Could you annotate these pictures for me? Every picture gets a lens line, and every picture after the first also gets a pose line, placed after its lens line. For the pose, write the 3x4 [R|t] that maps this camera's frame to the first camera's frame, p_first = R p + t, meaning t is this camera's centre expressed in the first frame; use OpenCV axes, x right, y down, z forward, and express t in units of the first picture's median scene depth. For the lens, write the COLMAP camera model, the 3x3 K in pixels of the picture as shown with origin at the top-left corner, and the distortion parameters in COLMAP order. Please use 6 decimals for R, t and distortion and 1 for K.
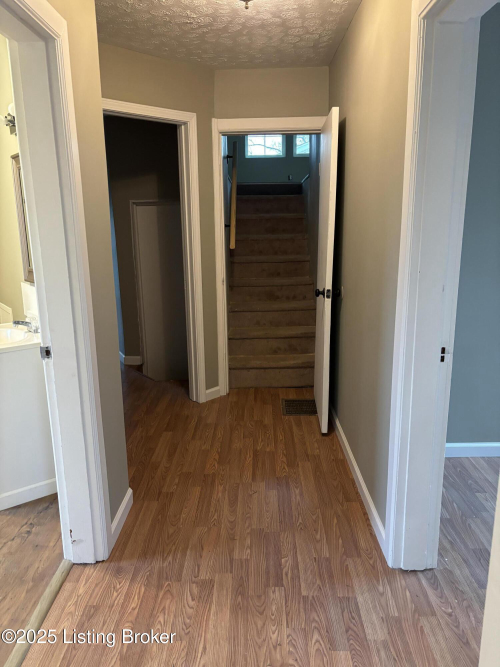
lens RADIAL K [[501.3, 0, 251.6], [0, 501.3, 333.4], [0, 0, 1]] dist [-0.011484, -0.004071]
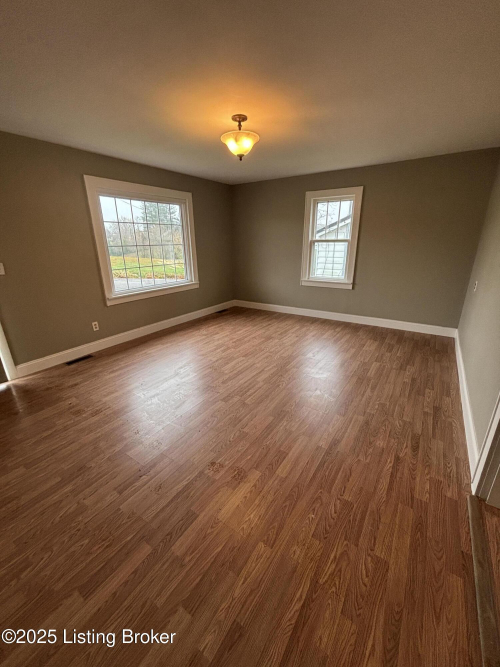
lens RADIAL K [[269.8, 0, 248.4], [0, 269.8, 327.7], [0, 0, 1]] dist [0.006589, -0.000485]
pose [[0.823270, 0.033189, -0.566679, -0.009445], [-0.008532, 0.998900, 0.046107, -0.044632], [0.567586, -0.033124, 0.822648, 0.352848]]
